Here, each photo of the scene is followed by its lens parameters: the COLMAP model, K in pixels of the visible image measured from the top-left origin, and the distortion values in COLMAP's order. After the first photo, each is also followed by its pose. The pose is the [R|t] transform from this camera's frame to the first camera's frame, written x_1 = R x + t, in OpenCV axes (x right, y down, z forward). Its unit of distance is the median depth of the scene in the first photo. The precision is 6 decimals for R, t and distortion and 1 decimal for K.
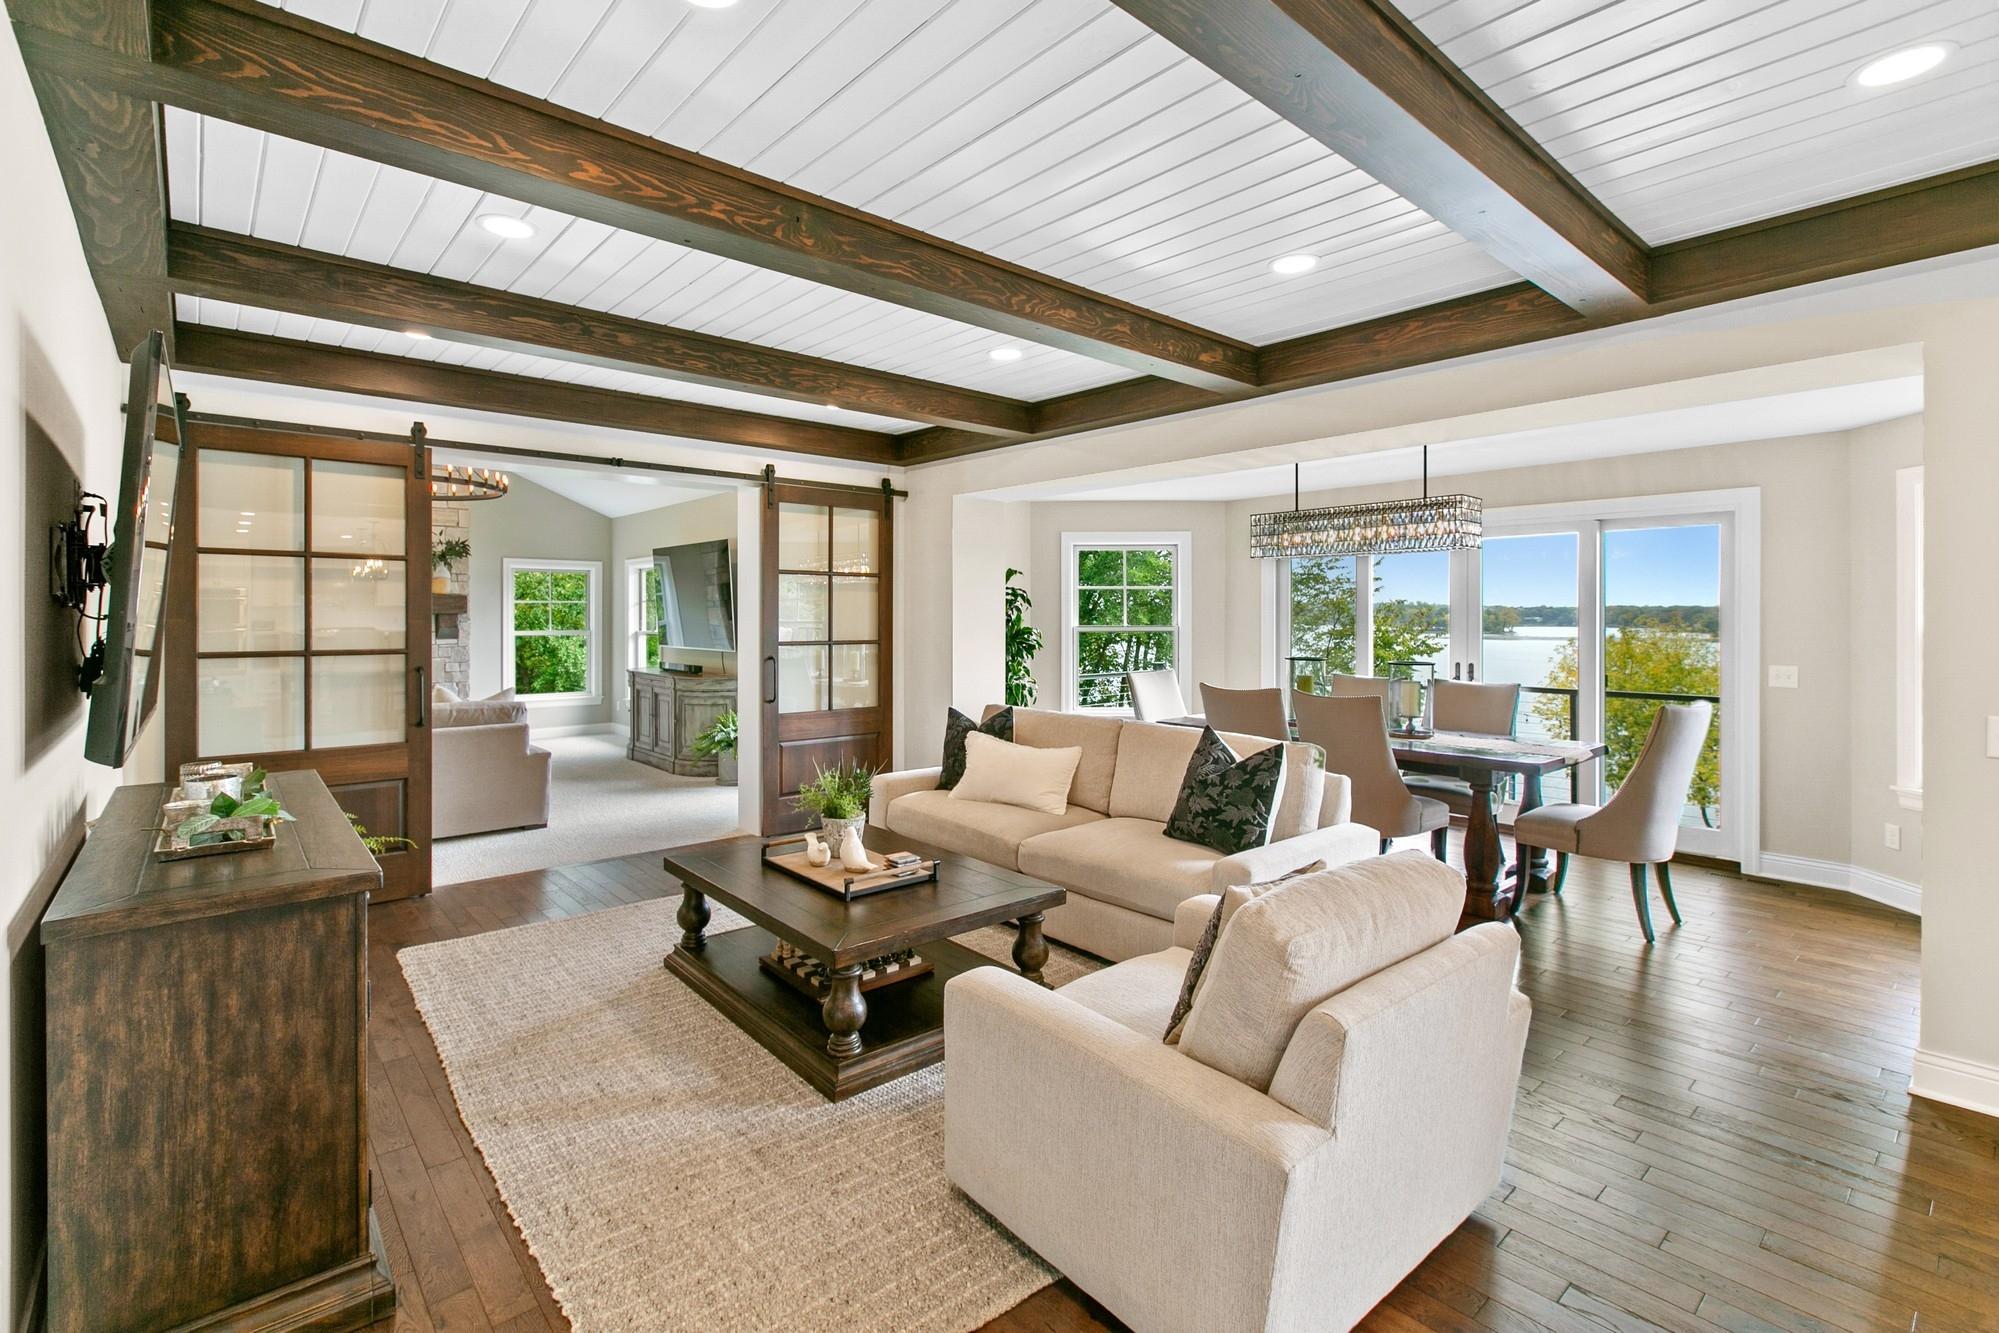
lens RADIAL K [[896.9, 0, 1000.7], [0, 896.9, 646.4], [0, 0, 1]] dist [-0.000274, 0.000025]
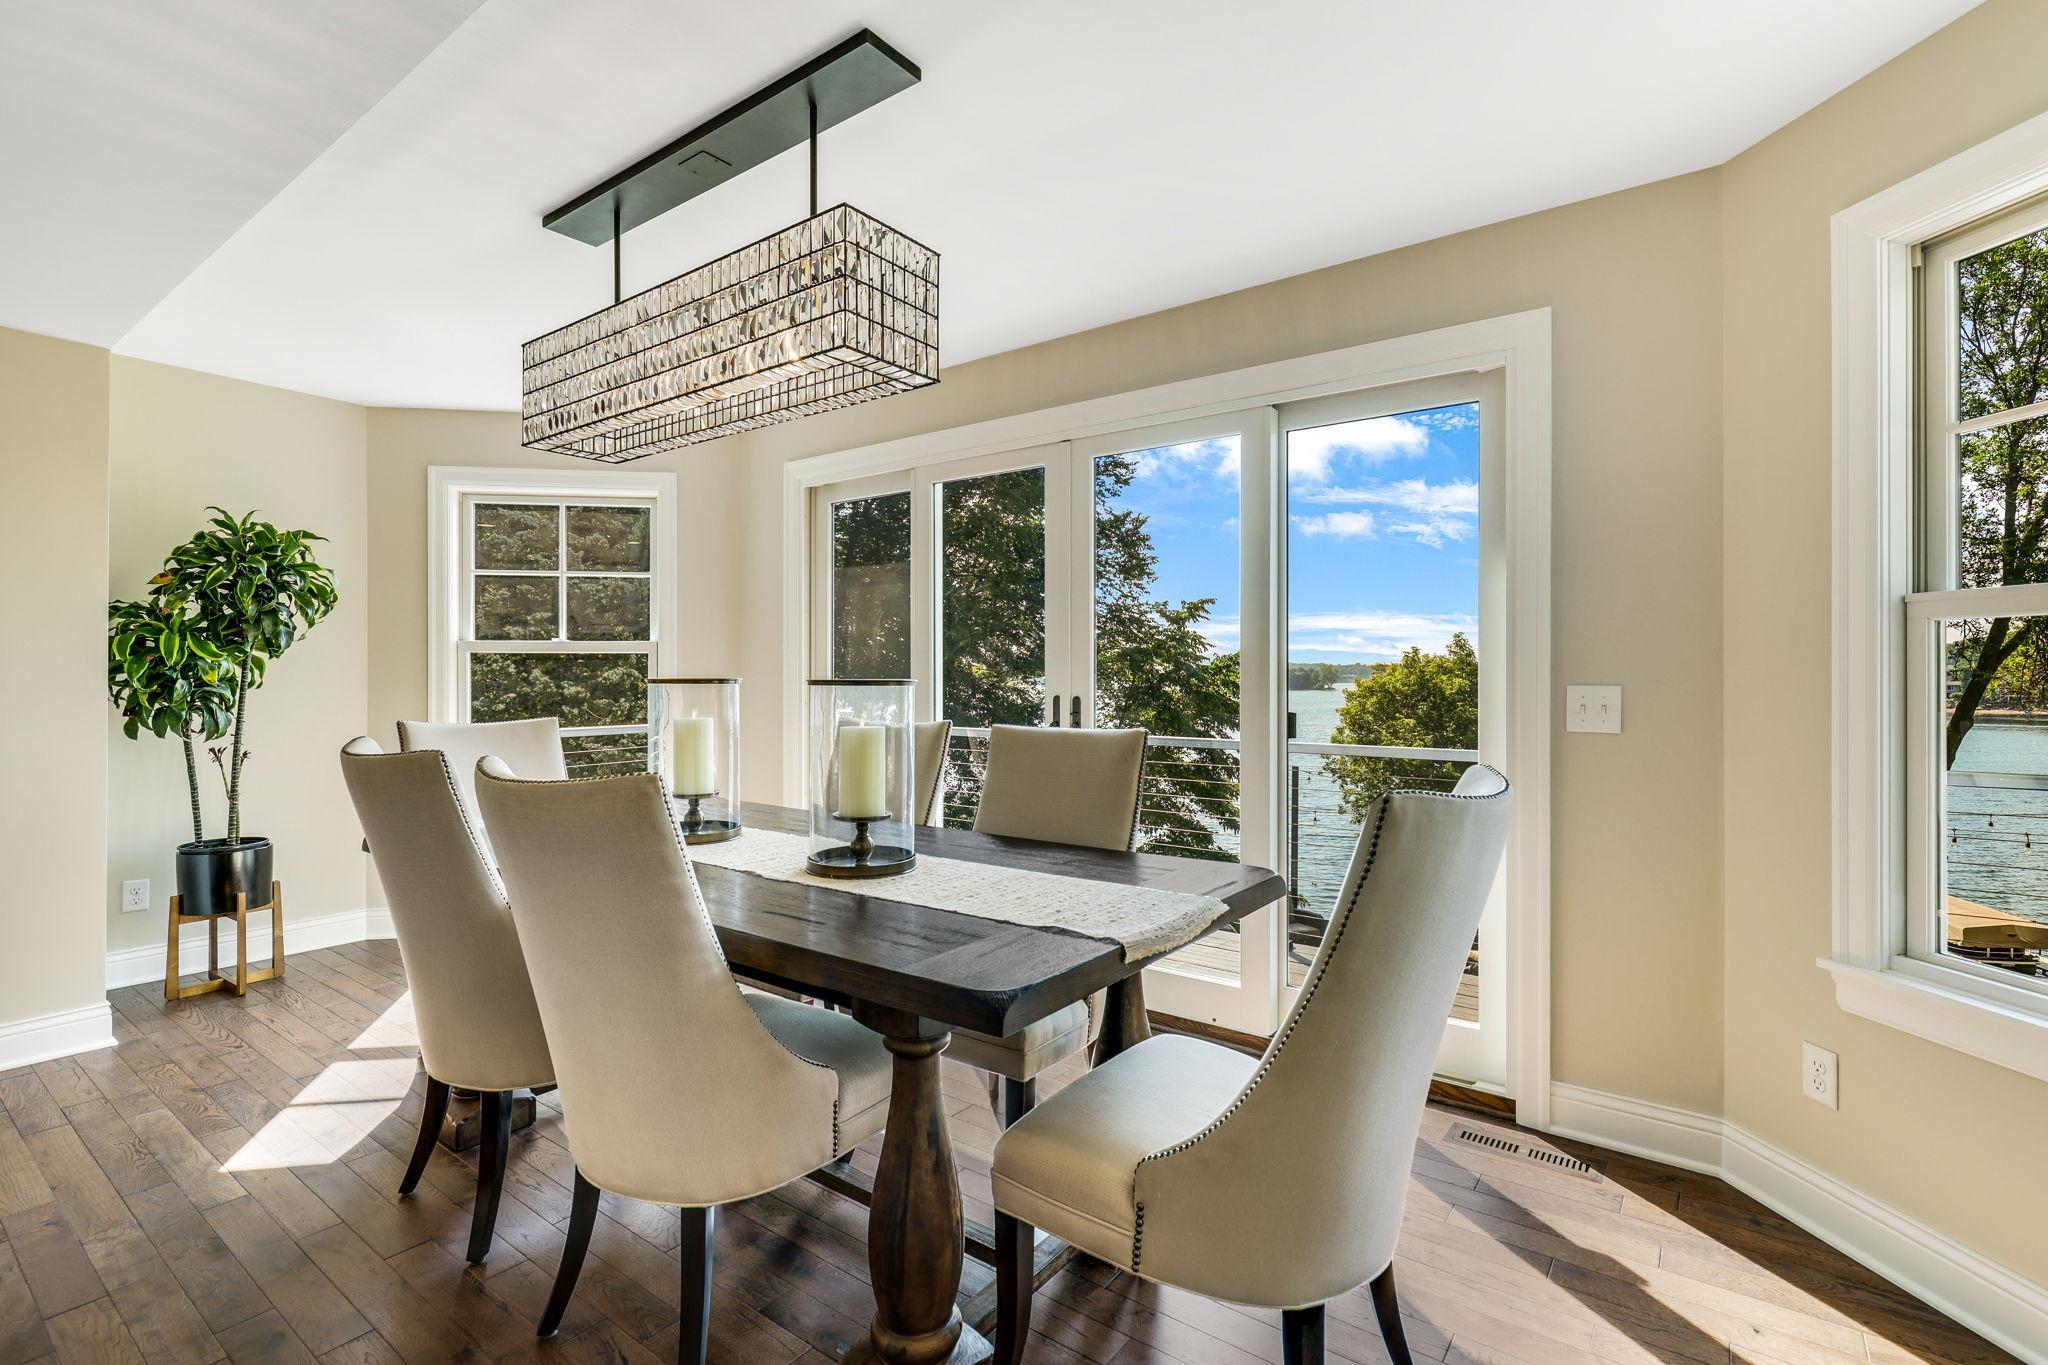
lens RADIAL K [[918.9, 0, 1025.3], [0, 918.9, 661.9], [0, 0, 1]] dist [-0.000274, 0.000025]
pose [[0.978362, -0.002188, 0.206887, 0.304287], [0.010146, 0.999248, -0.037416, 0.014871], [-0.206650, 0.038706, 0.977649, 0.367071]]
